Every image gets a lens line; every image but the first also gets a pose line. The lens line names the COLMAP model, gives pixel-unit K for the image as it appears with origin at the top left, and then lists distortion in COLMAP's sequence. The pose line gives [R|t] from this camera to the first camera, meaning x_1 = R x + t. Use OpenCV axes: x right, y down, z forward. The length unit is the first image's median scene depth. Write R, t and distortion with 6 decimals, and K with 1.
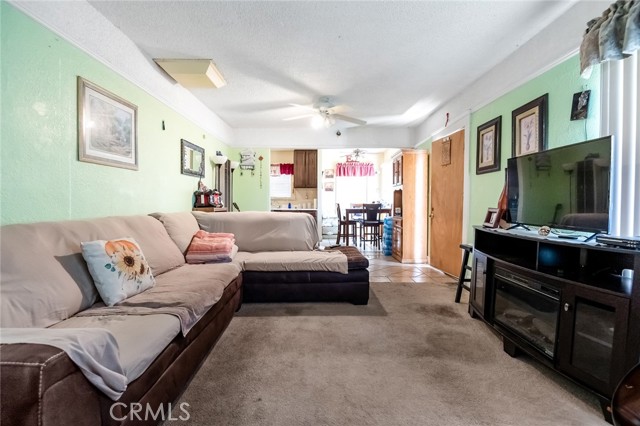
lens RADIAL K [[303.1, 0, 318.8], [0, 303.1, 202.4], [0, 0, 1]] dist [-0.000846, -0.014877]
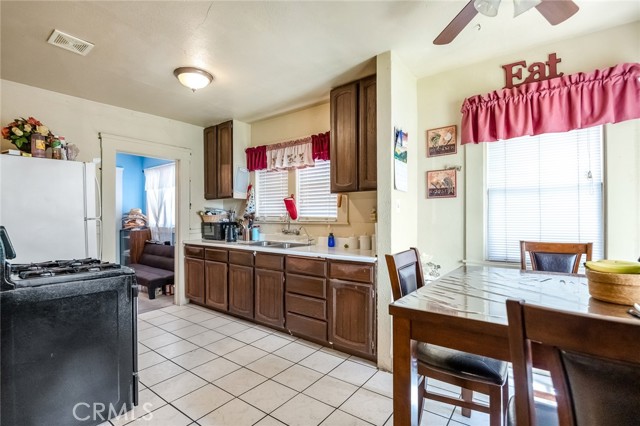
lens RADIAL K [[296.3, 0, 322.3], [0, 296.3, 214.6], [0, 0, 1]] dist [-0.000395, -0.013267]
pose [[0.800305, -0.016339, -0.599371, 0.122711], [0.008422, 0.999836, -0.016011, -0.015674], [0.599534, 0.007766, 0.800311, 0.706674]]
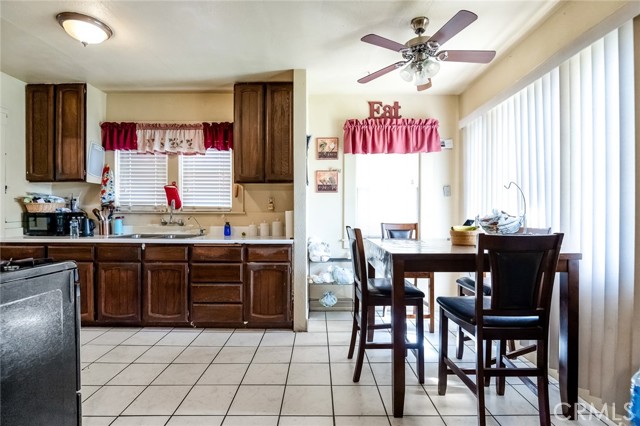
lens RADIAL K [[296.3, 0, 322.3], [0, 296.3, 214.6], [0, 0, 1]] dist [-0.000395, -0.013267]
pose [[0.999962, -0.008360, -0.002357, 0.029394], [0.008363, 0.999964, 0.001348, -0.007413], [0.002345, -0.001368, 0.999996, 0.627921]]
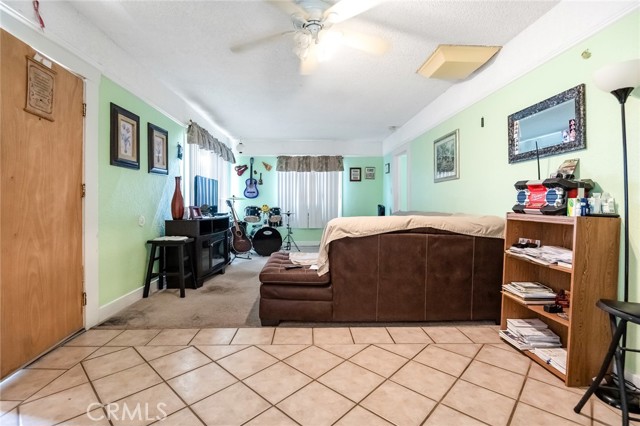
lens RADIAL K [[303.1, 0, 318.8], [0, 303.1, 202.4], [0, 0, 1]] dist [-0.000846, -0.014877]
pose [[-0.998923, -0.009806, -0.045352, 0.013219], [-0.009576, 0.999940, -0.005294, 0.001674], [0.045401, -0.004854, -0.998957, 0.763590]]
